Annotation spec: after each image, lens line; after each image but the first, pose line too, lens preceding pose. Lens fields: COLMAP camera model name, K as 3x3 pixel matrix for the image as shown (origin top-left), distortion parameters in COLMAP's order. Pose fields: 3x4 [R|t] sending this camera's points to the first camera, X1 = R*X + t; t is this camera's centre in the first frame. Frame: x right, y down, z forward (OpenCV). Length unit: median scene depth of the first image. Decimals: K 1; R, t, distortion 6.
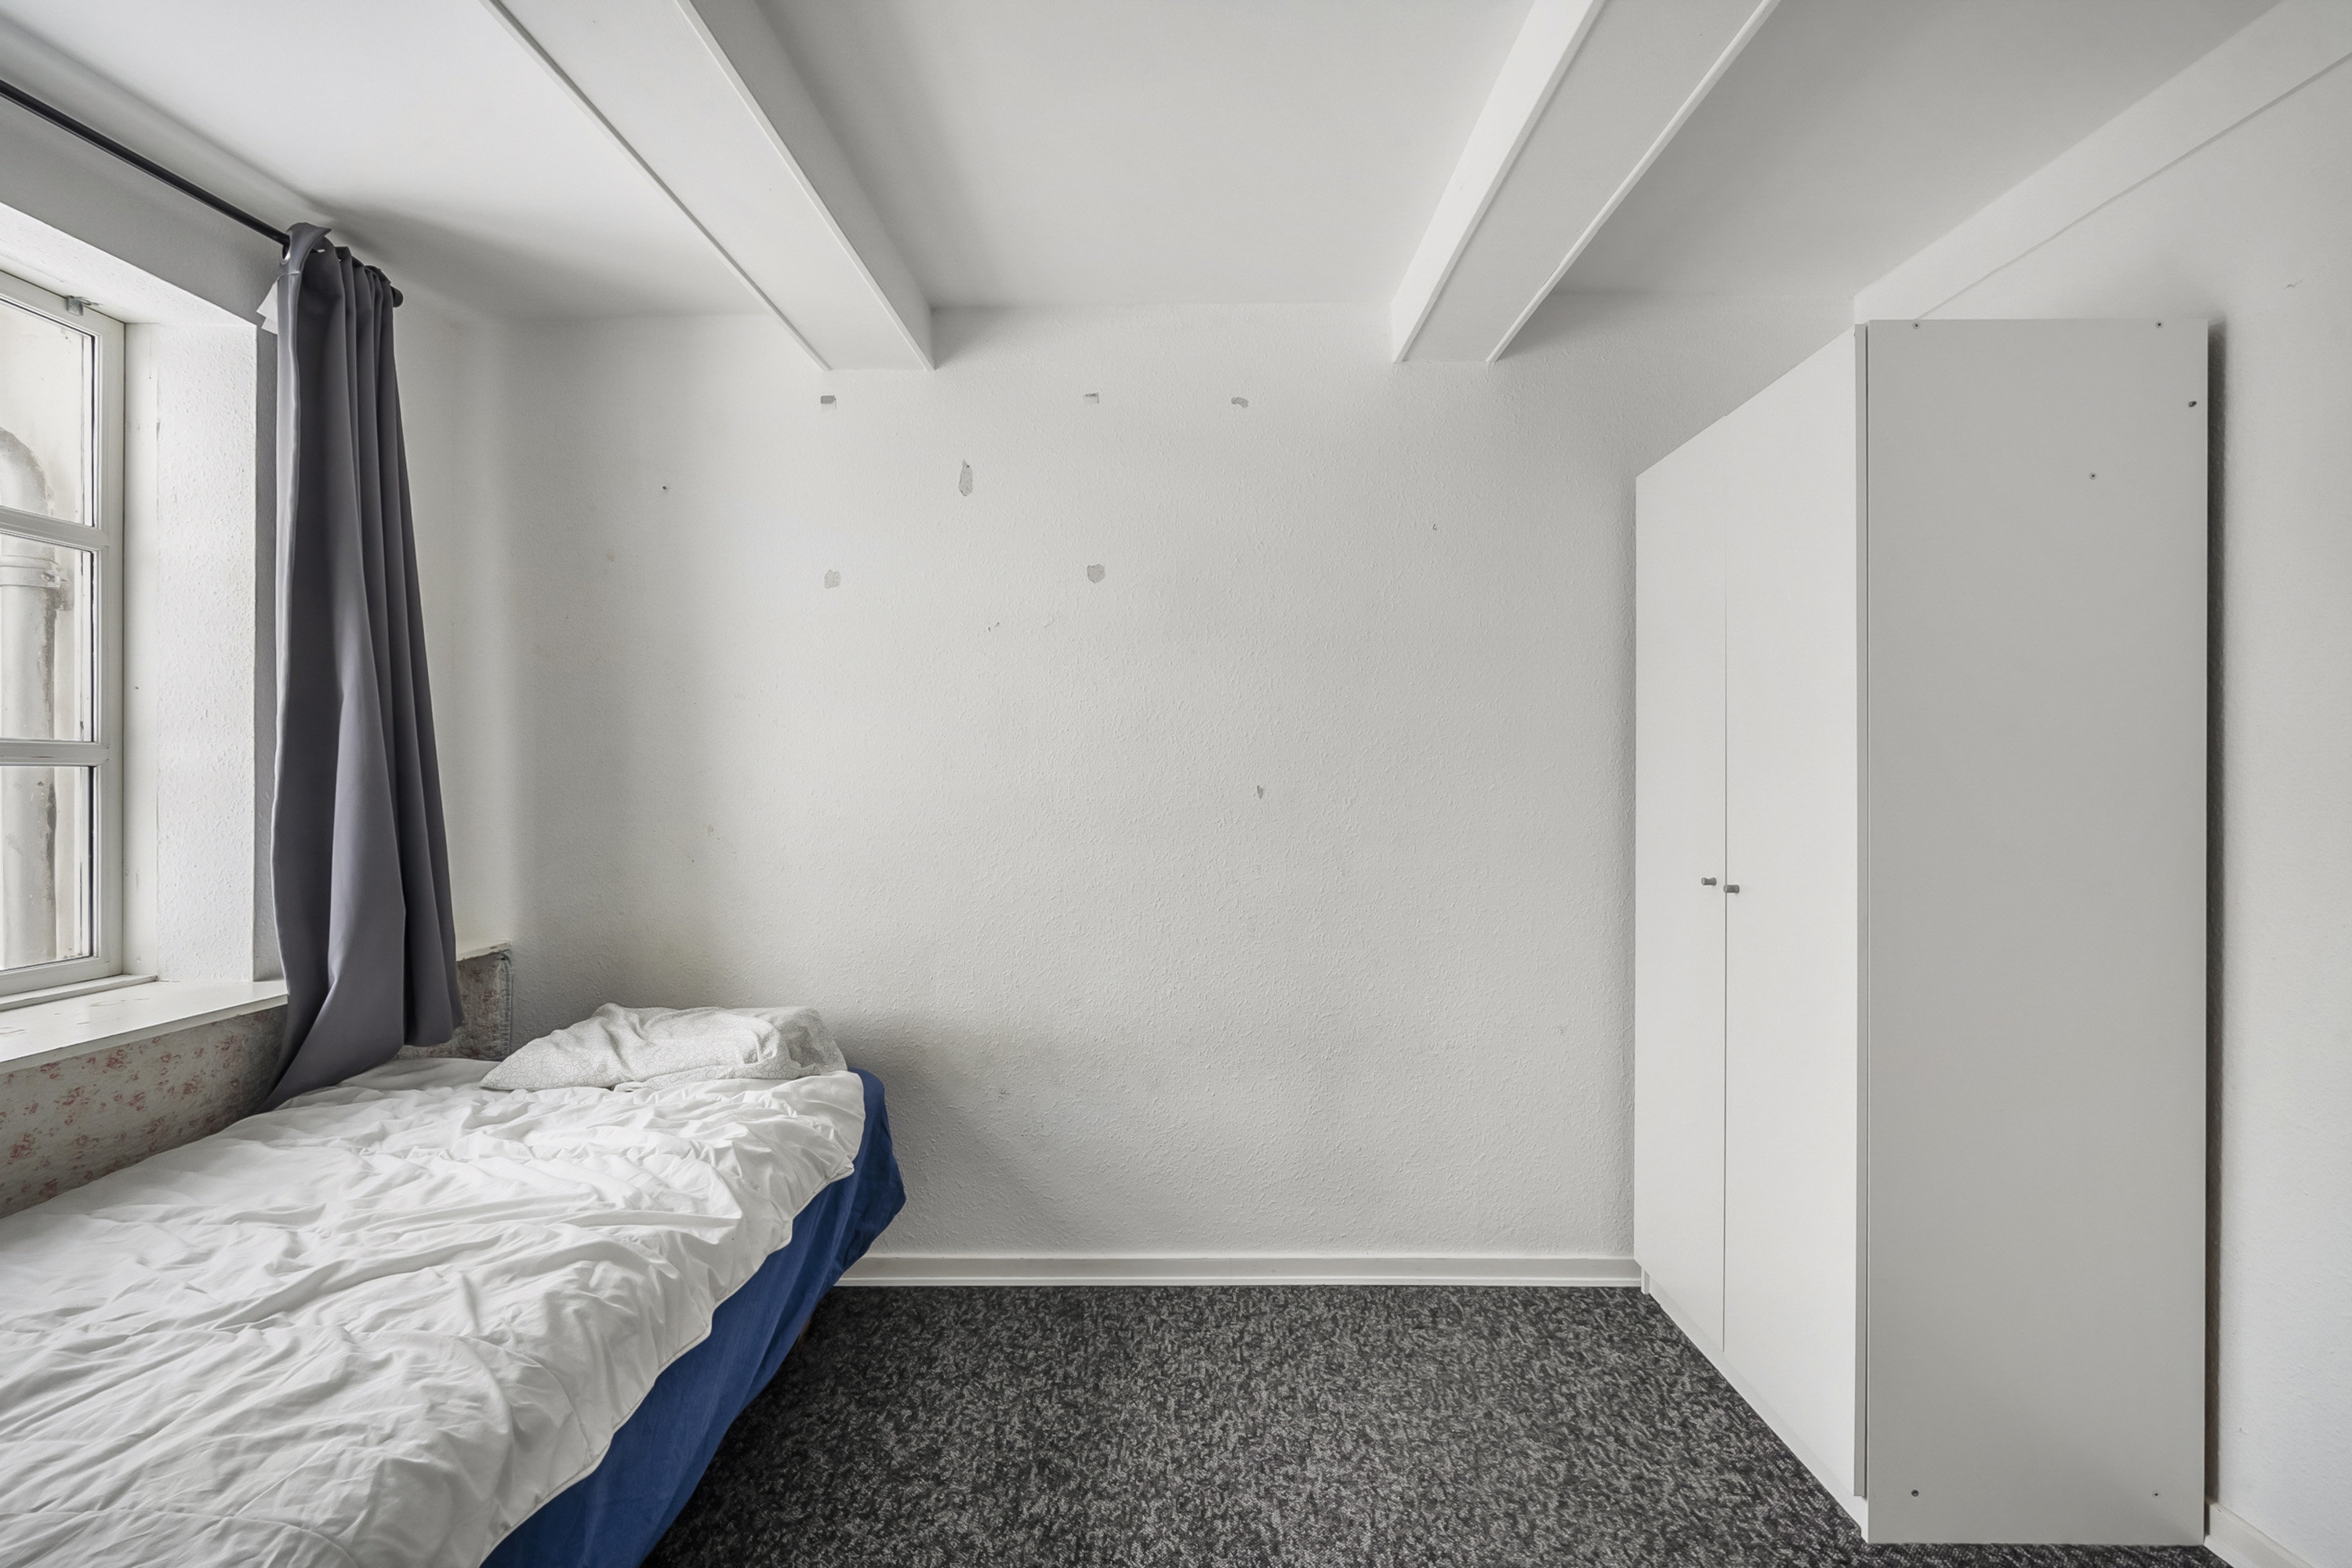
lens RADIAL K [[1113.7, 0, 1175.0], [0, 1113.7, 813.2], [0, 0, 1]] dist [-0.002751, -0.000625]
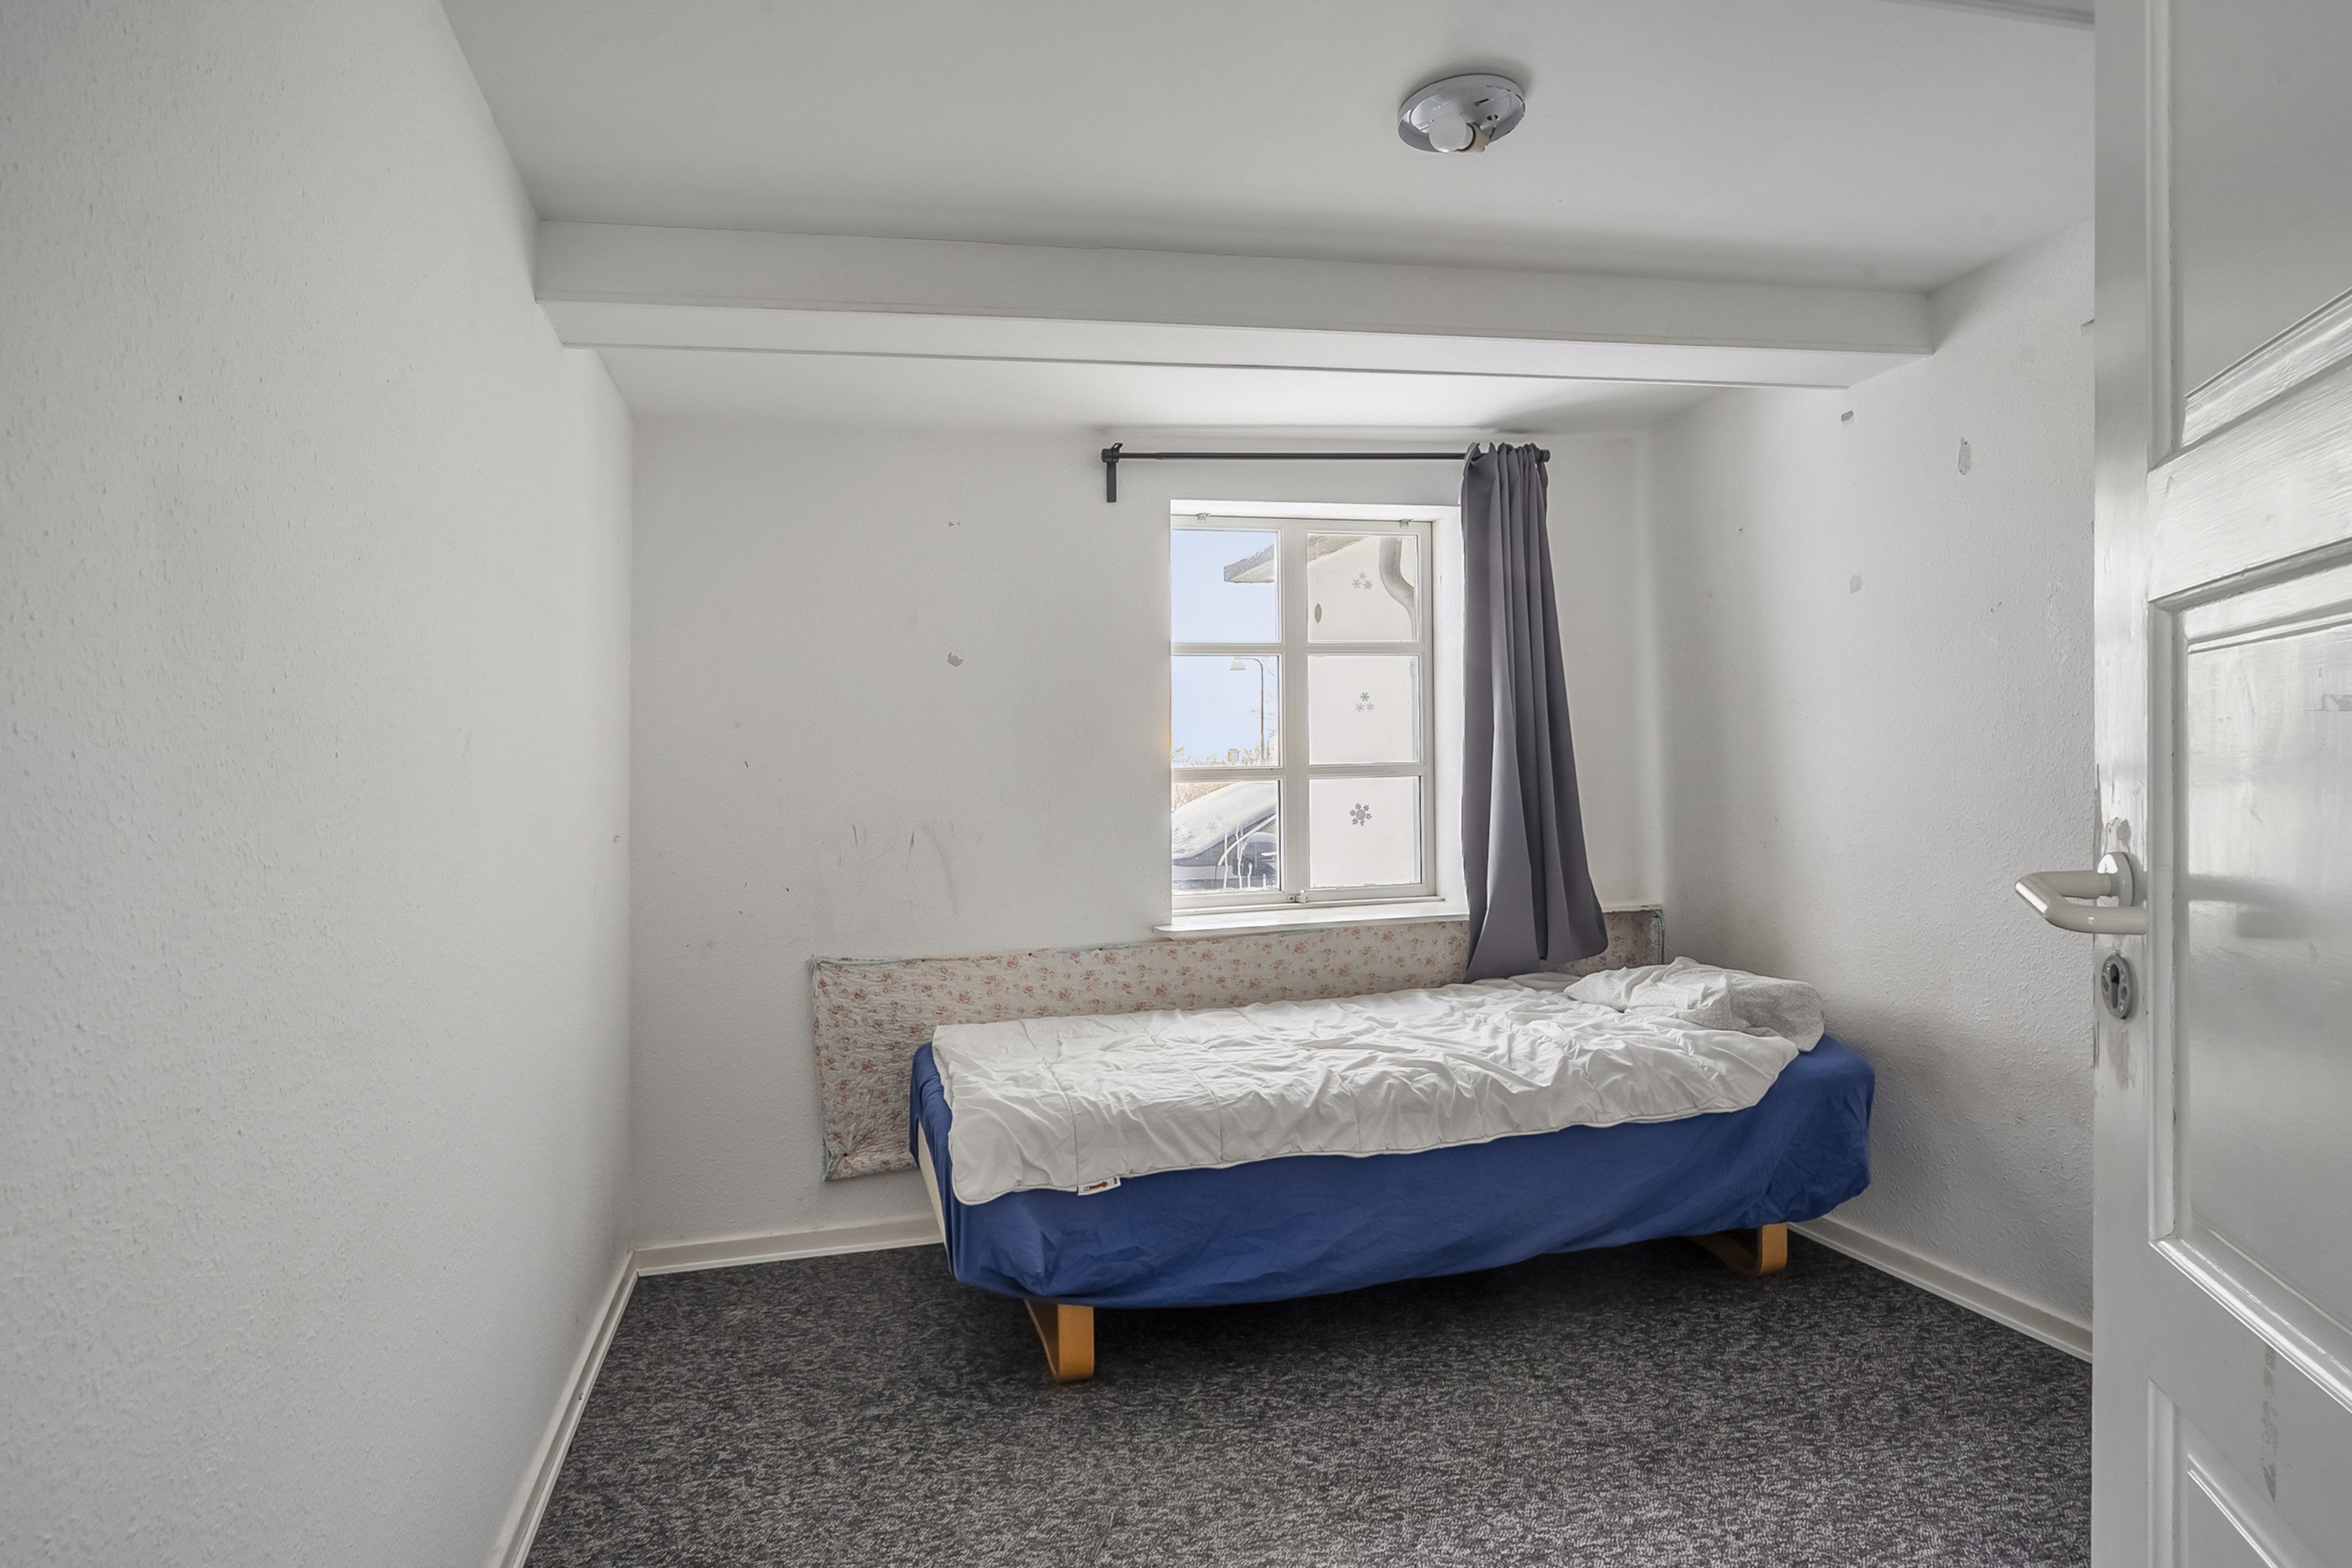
lens RADIAL K [[1432.6, 0, 1176.0], [0, 1432.6, 784.0], [0, 0, 1]] dist [0.001752, 0.000739]
pose [[0.237743, -0.003925, -0.971320, 1.088638], [-0.004055, 0.999979, -0.005034, -0.015639], [0.971320, 0.005135, 0.237722, 0.073586]]
